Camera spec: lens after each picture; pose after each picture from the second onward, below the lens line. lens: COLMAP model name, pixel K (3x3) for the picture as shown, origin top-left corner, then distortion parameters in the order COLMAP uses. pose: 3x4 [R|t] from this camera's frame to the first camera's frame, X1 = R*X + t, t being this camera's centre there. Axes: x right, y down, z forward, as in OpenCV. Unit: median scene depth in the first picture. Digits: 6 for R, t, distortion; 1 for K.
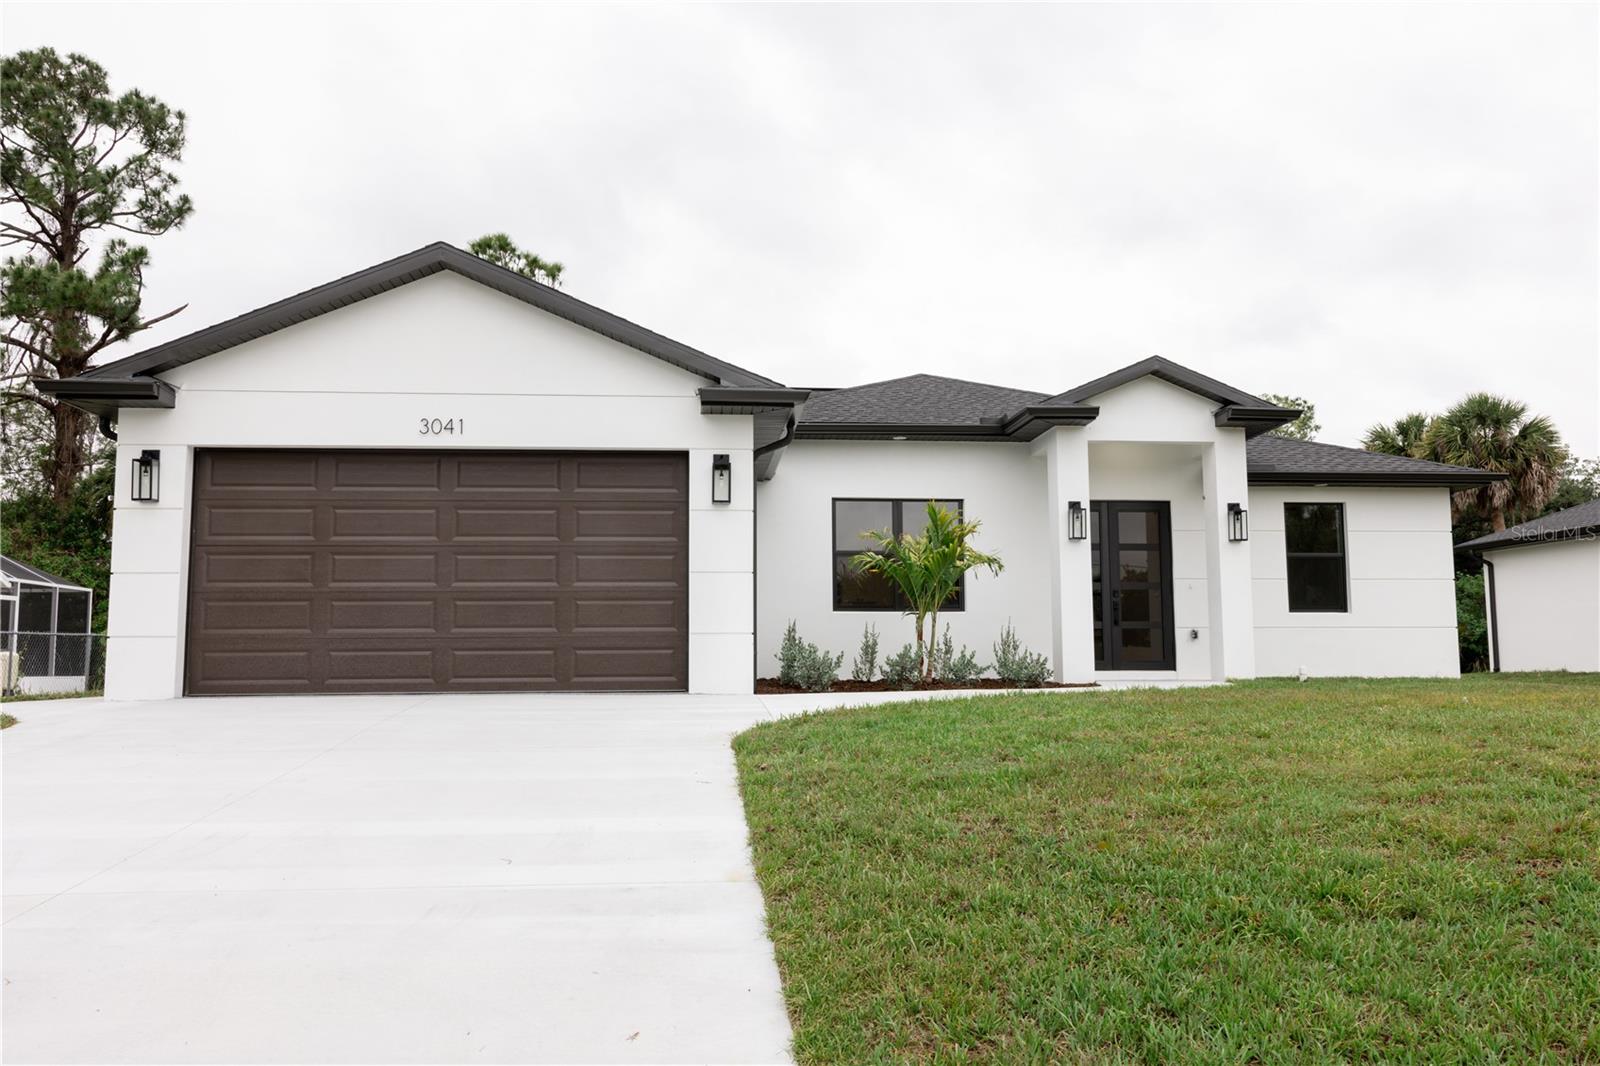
lens RADIAL K [[1252.9, 0, 800.0], [0, 1252.9, 533.0], [0, 0, 1]] dist [0.000621, -0.009163]
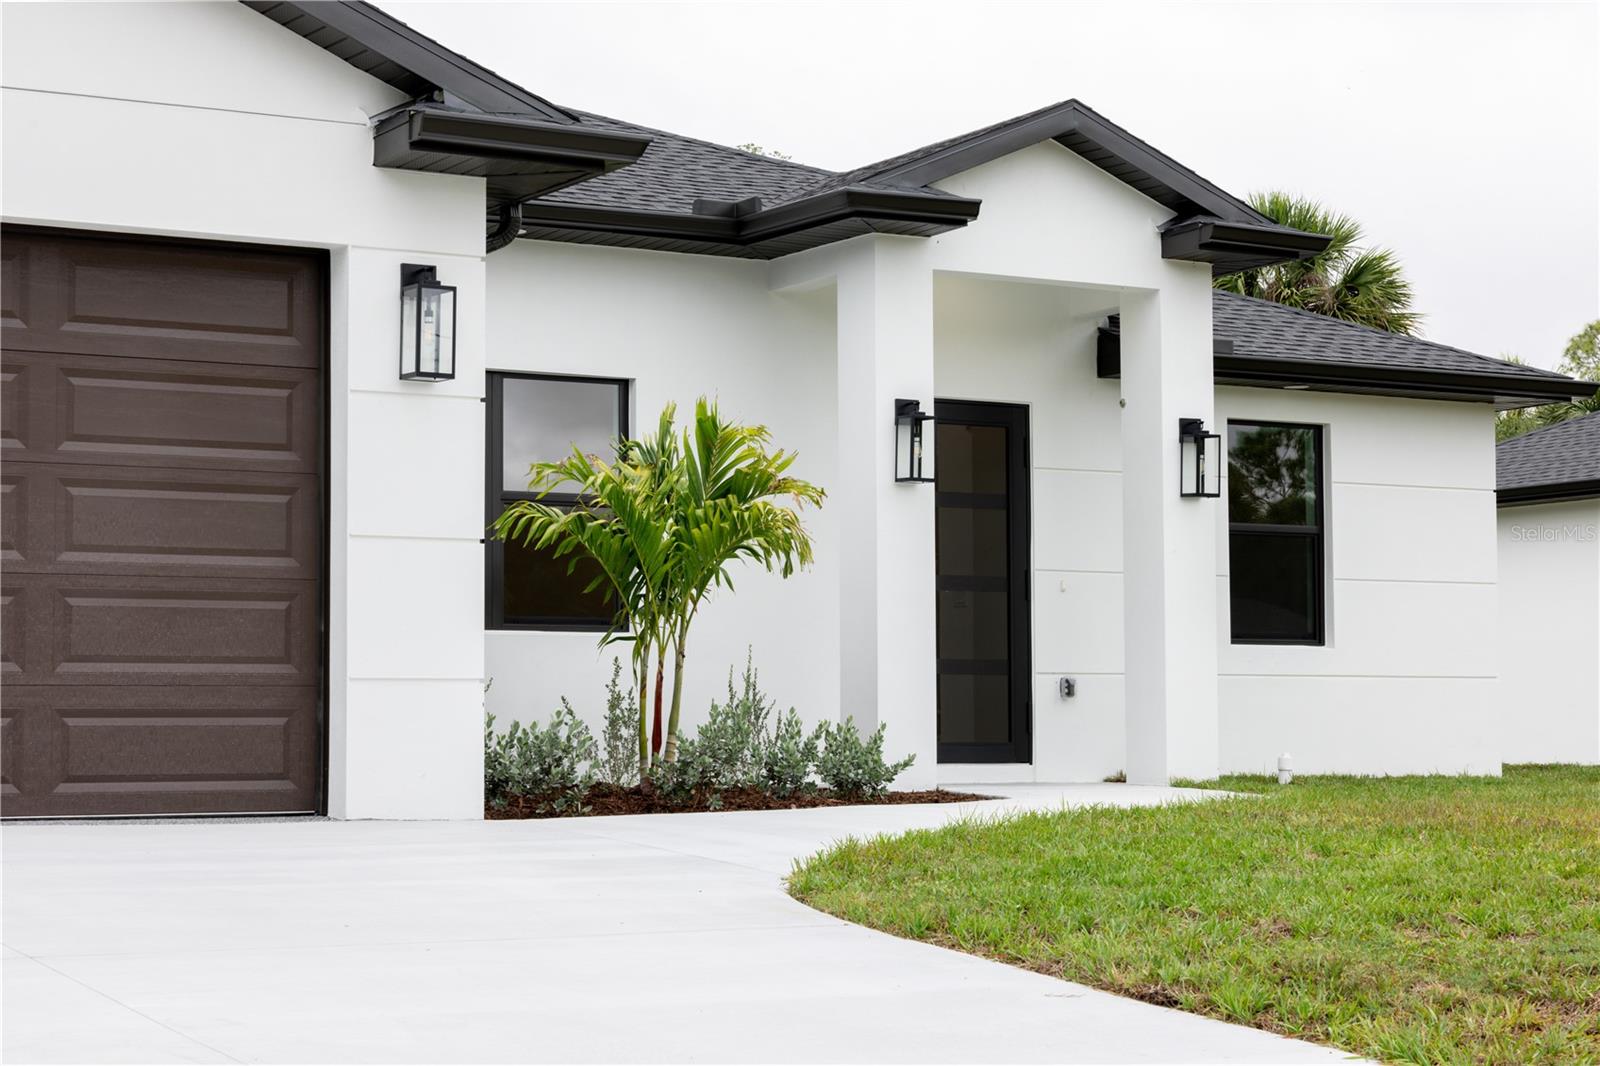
lens RADIAL K [[3071.3, 0, 800.0], [0, 3071.3, 533.0], [0, 0, 1]] dist [0.019800, 0.030086]
pose [[0.902797, 0.030590, 0.428979, -0.385158], [-0.045490, 0.998664, 0.024522, -0.002448], [-0.427655, -0.041652, 0.902982, -0.011604]]
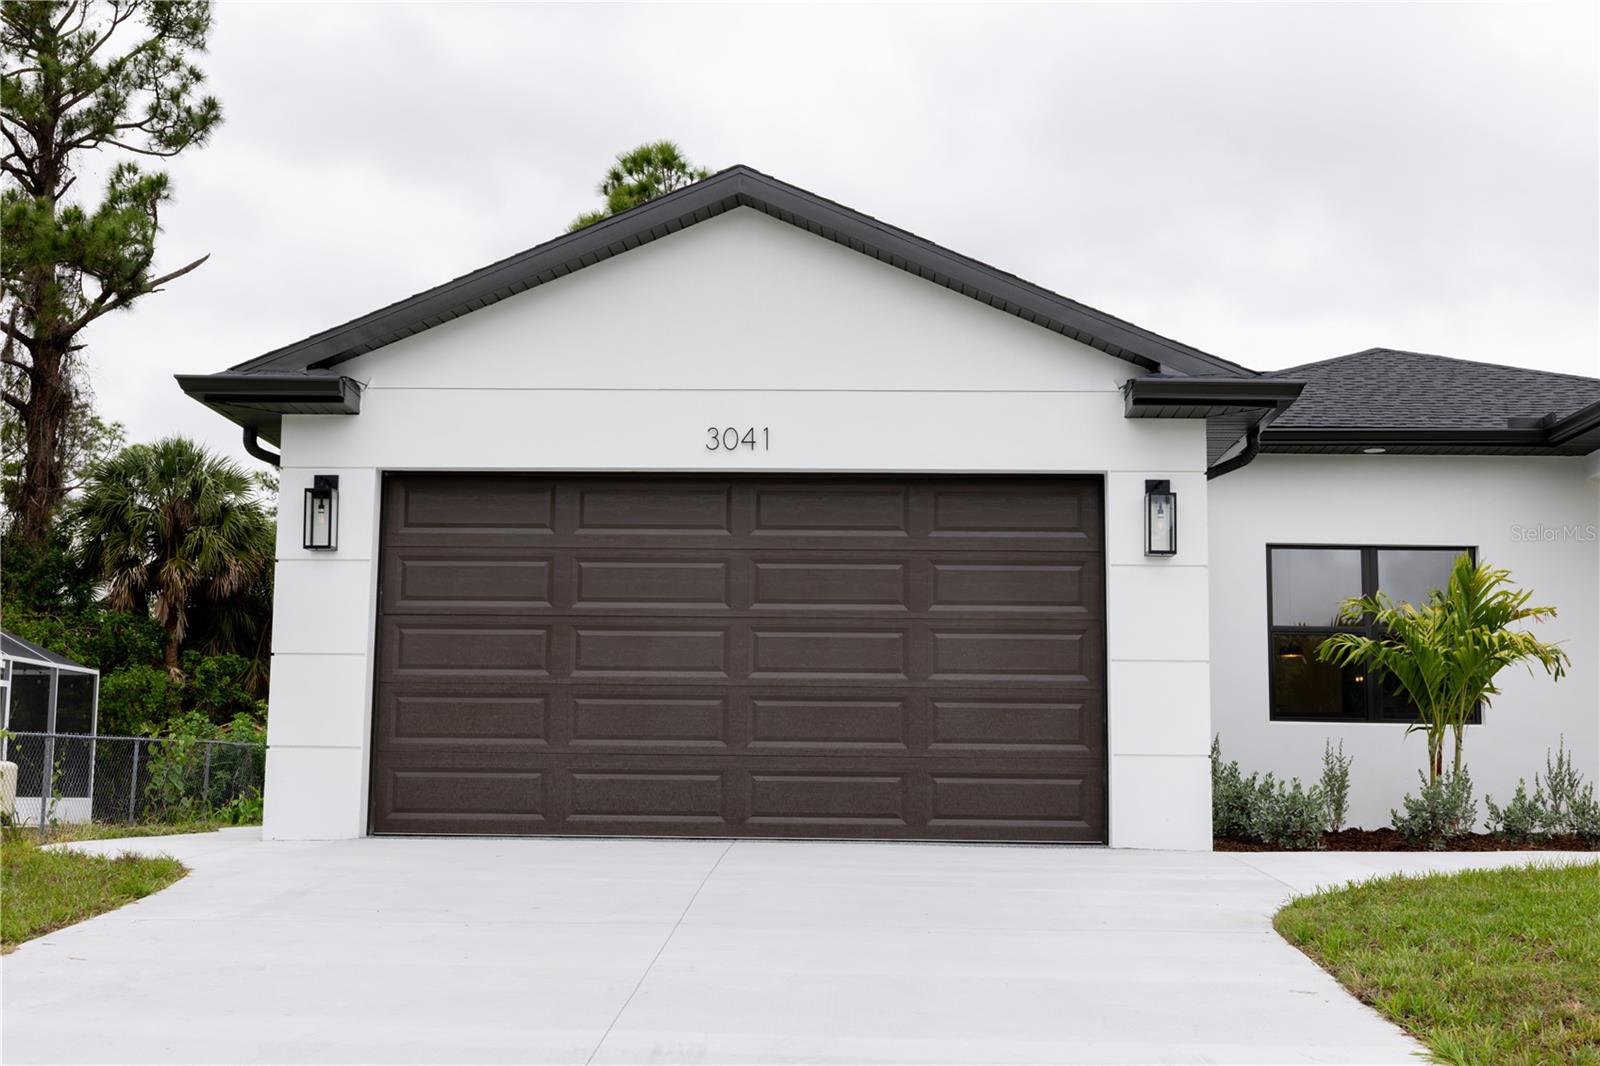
lens RADIAL K [[1934.4, 0, 800.0], [0, 1934.4, 533.0], [0, 0, 1]] dist [0.000356, 0.023561]
pose [[0.991899, 0.001650, -0.127015, -0.116765], [-0.005390, 0.999562, -0.029107, -0.004641], [0.126911, 0.029555, 0.991474, -0.019184]]
